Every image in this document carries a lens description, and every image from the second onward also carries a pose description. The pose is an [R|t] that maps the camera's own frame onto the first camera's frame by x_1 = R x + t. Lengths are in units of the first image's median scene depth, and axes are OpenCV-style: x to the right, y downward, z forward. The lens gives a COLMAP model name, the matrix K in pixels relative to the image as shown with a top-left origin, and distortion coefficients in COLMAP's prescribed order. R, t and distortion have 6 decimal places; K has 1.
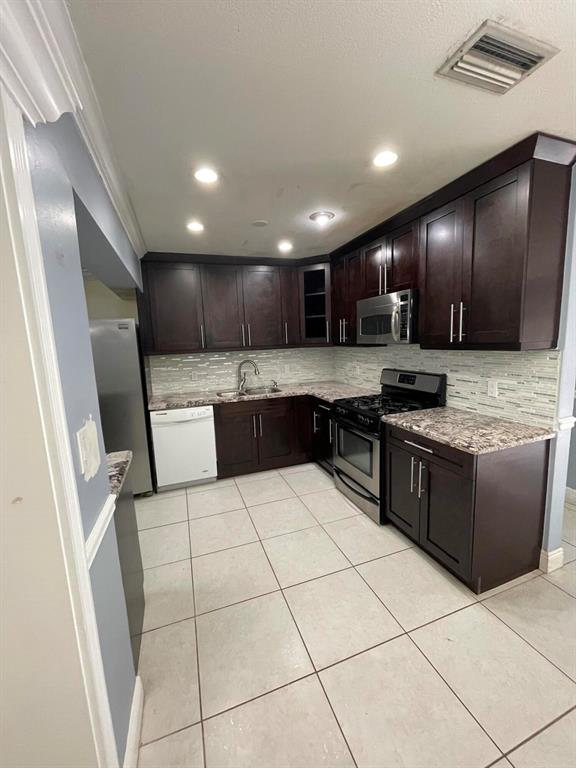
lens RADIAL K [[308.3, 0, 289.2], [0, 308.3, 382.2], [0, 0, 1]] dist [-0.009160, 0.001106]
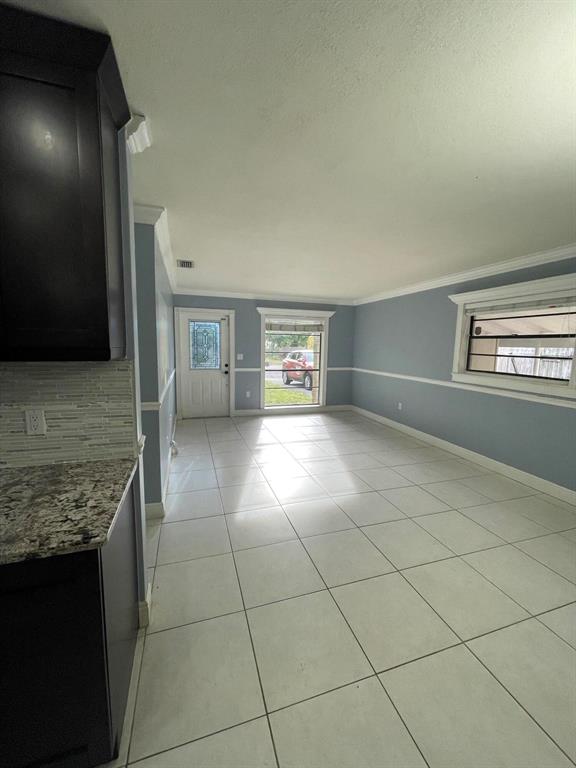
lens RADIAL K [[308.3, 0, 288.9], [0, 308.3, 381.6], [0, 0, 1]] dist [-0.009160, 0.001106]
pose [[0.028064, -0.076861, 0.996647, 0.064932], [0.111859, 0.991019, 0.073277, -0.051715], [-0.993328, 0.109428, 0.036409, 0.487374]]
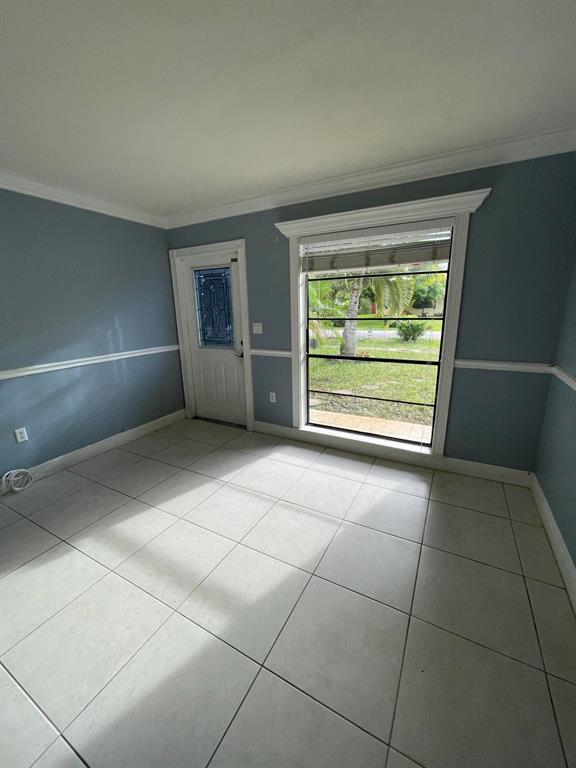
lens RADIAL K [[308.3, 0, 285.6], [0, 308.3, 384.8], [0, 0, 1]] dist [-0.009160, 0.001106]
pose [[0.749672, -0.138617, 0.647130, 2.368450], [0.078628, 0.989549, 0.120877, -0.009662], [-0.657122, -0.039736, 0.752736, -0.408050]]
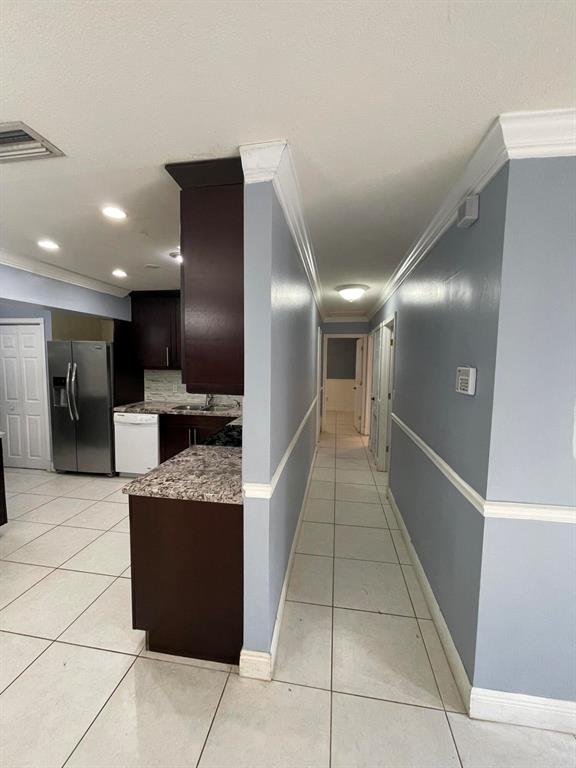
lens RADIAL K [[308.3, 0, 289.8], [0, 308.3, 382.7], [0, 0, 1]] dist [-0.009160, 0.001106]
pose [[0.875381, 0.087253, -0.475494, 1.202474], [-0.112543, 0.993335, -0.024913, -0.119747], [0.470151, 0.075322, 0.879366, 0.288710]]
